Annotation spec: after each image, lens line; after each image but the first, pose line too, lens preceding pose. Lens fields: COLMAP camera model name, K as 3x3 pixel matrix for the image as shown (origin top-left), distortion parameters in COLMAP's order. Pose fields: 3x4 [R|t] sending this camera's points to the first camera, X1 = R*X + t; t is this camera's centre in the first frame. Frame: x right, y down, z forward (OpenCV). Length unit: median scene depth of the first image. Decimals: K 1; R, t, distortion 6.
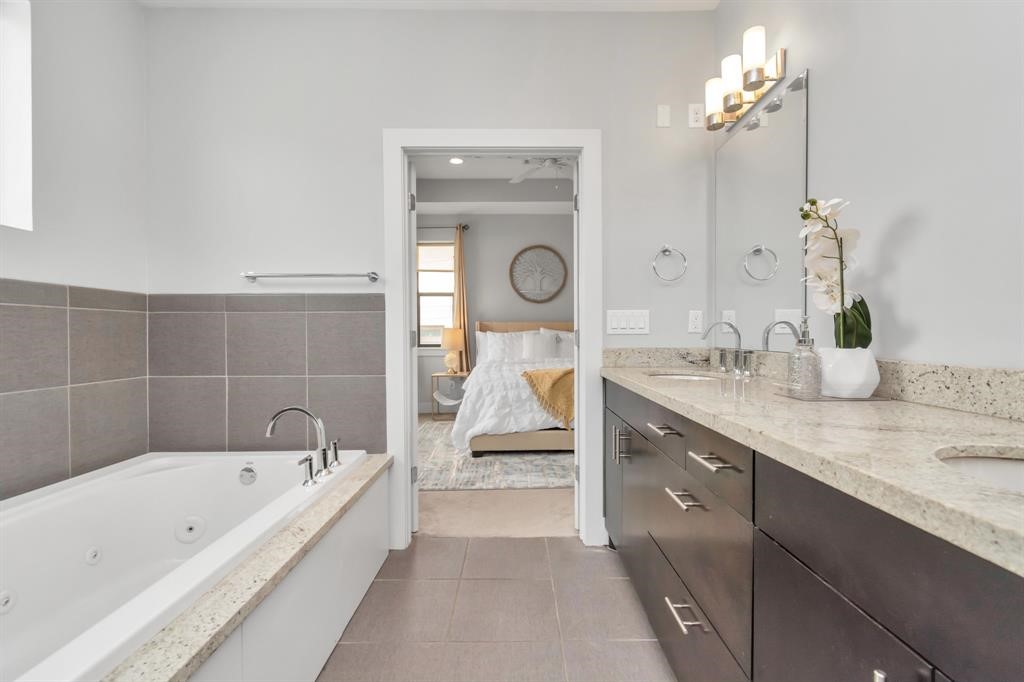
lens RADIAL K [[448.4, 0, 523.5], [0, 448.4, 338.4], [0, 0, 1]] dist [0.001743, -0.000259]
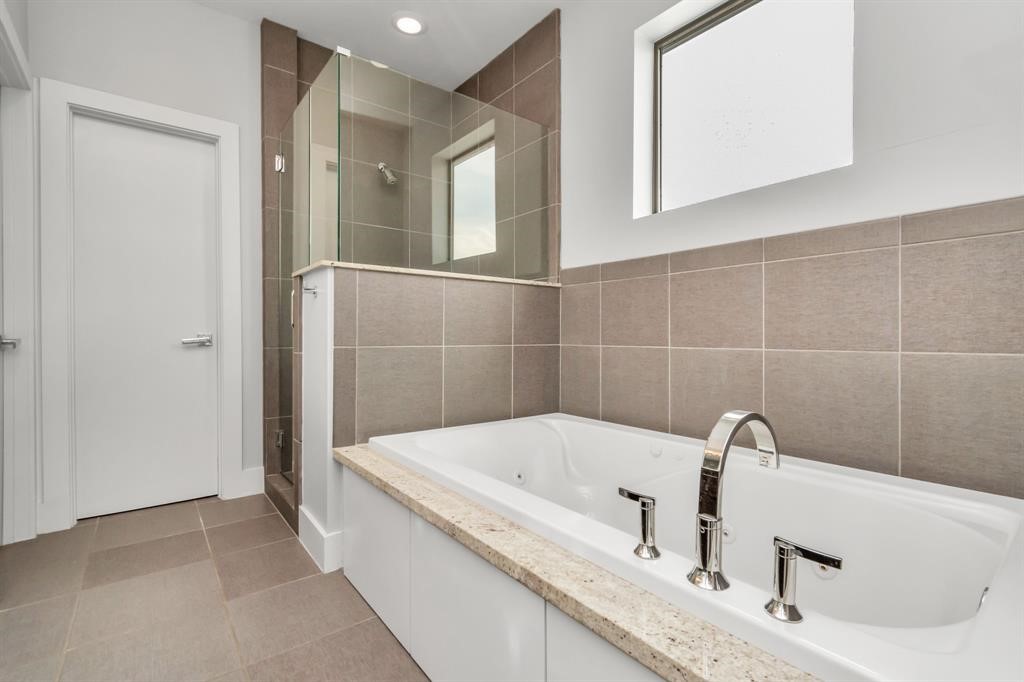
lens RADIAL K [[451.7, 0, 515.5], [0, 451.7, 337.9], [0, 0, 1]] dist [0.001708, -0.000386]
pose [[-0.788086, 0.006895, -0.615526, -0.053996], [-0.002475, 0.999894, 0.014370, 0.080625], [0.615560, 0.012848, -0.787985, 1.320443]]
